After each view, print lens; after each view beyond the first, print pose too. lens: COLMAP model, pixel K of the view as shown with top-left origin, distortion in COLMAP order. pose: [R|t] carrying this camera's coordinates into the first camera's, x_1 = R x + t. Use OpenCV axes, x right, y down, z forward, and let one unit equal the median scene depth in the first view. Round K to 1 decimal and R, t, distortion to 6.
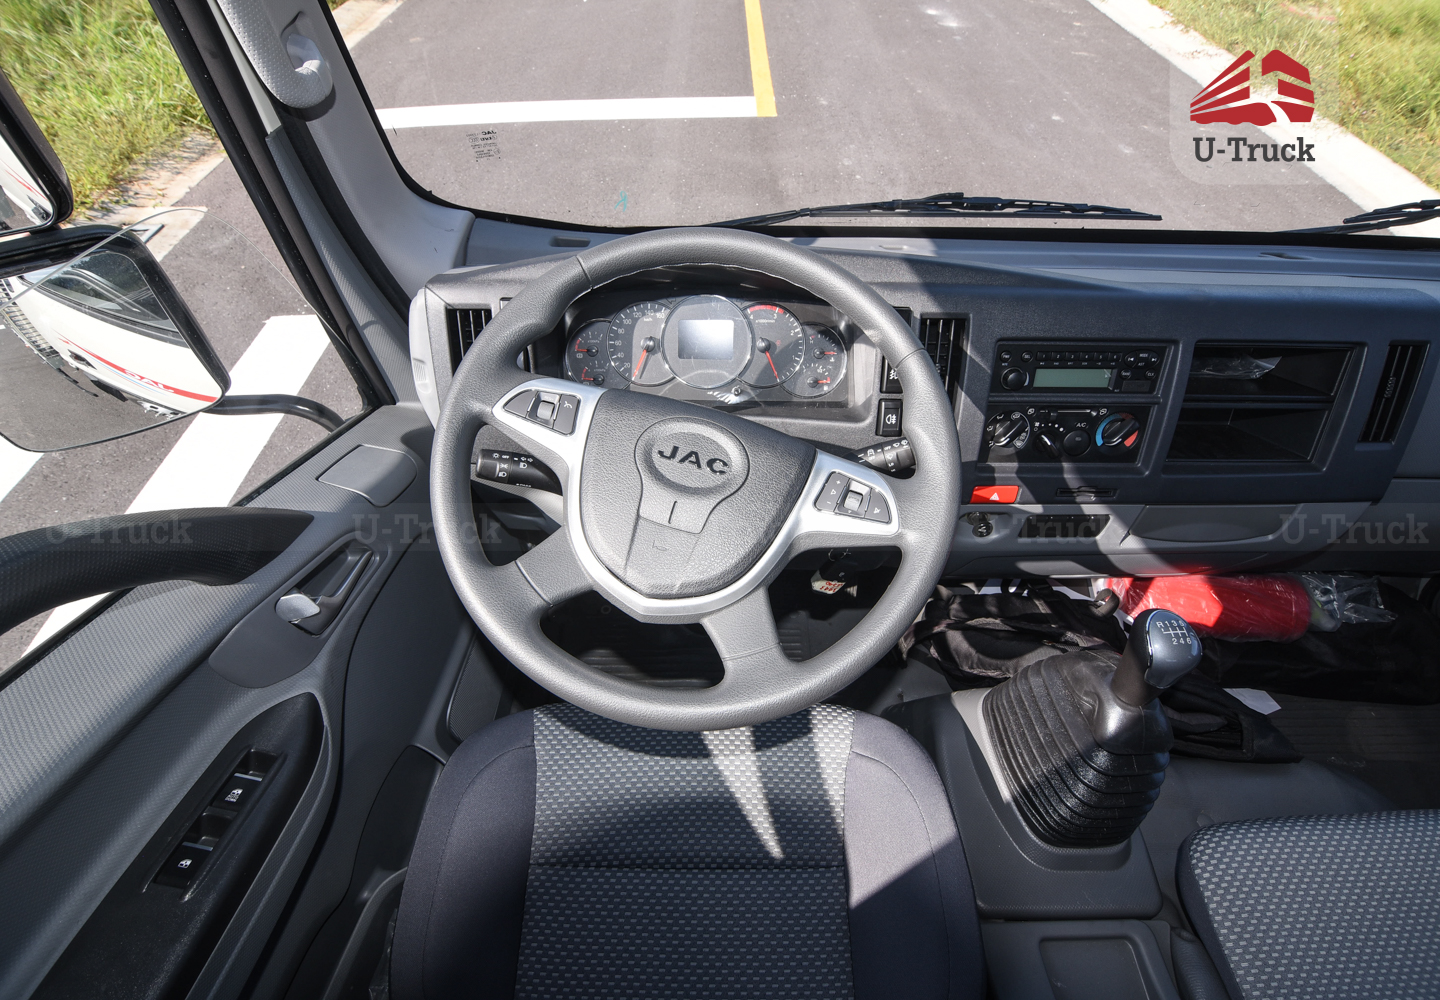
lens RADIAL K [[657.5, 0, 709.2], [0, 657.5, 492.7], [0, 0, 1]] dist [-0.012191, -0.006504]
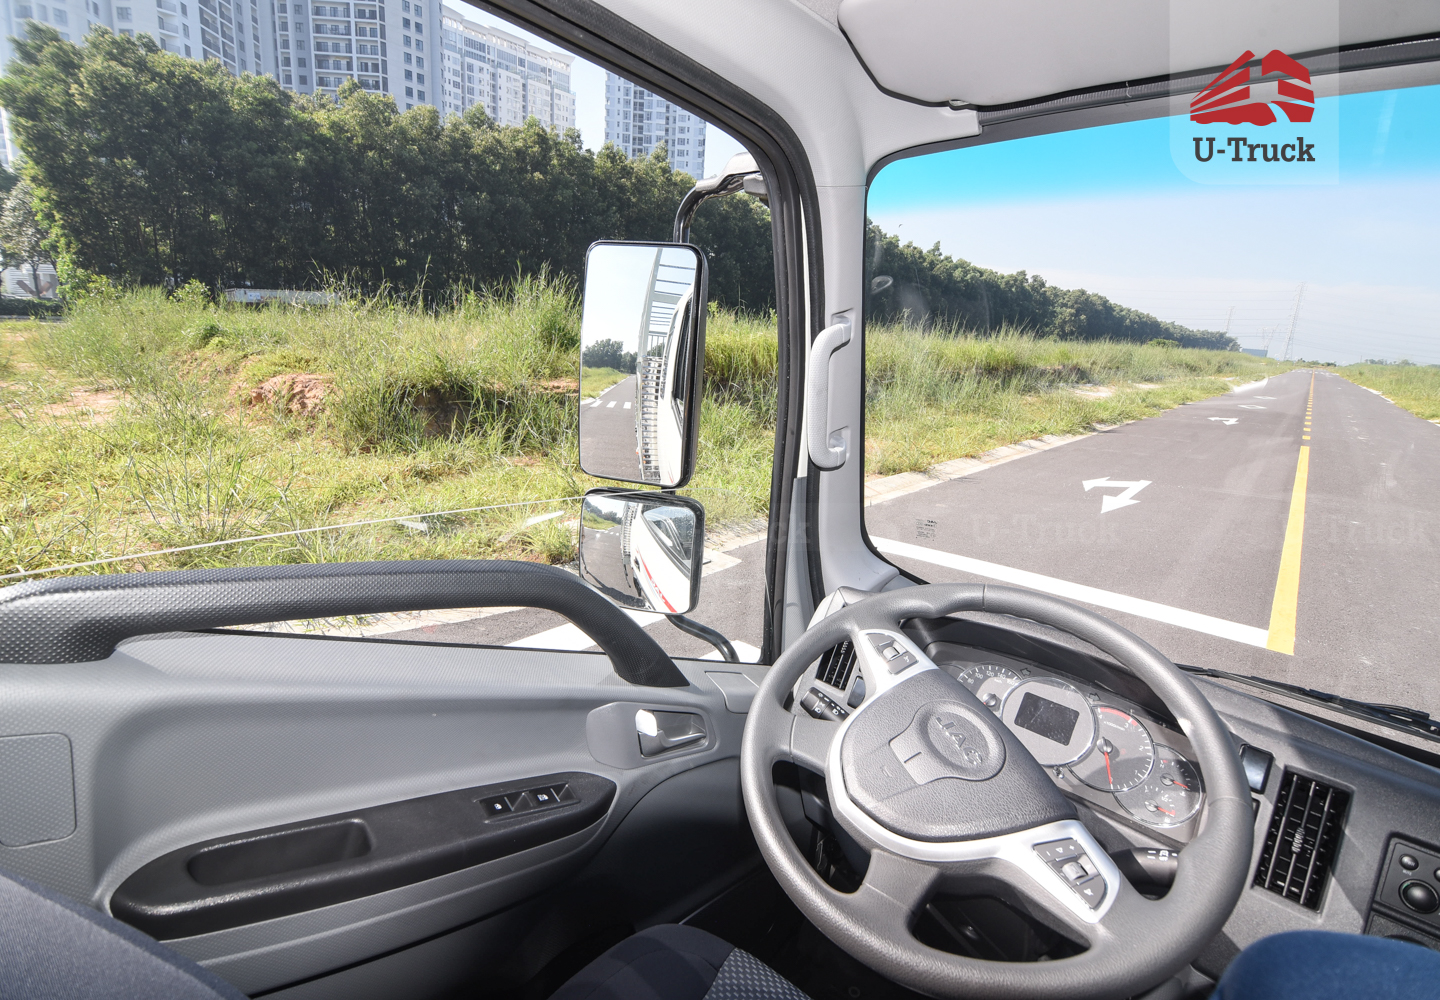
lens RADIAL K [[657.5, 0, 719.0], [0, 657.5, 513.0], [0, 0, 1]] dist [-0.012191, -0.006504]
pose [[0.747822, 0.219473, -0.626574, 0.196293], [-0.539056, 0.751632, -0.380090, 0.212000], [0.387533, 0.621998, 0.680395, -0.134564]]
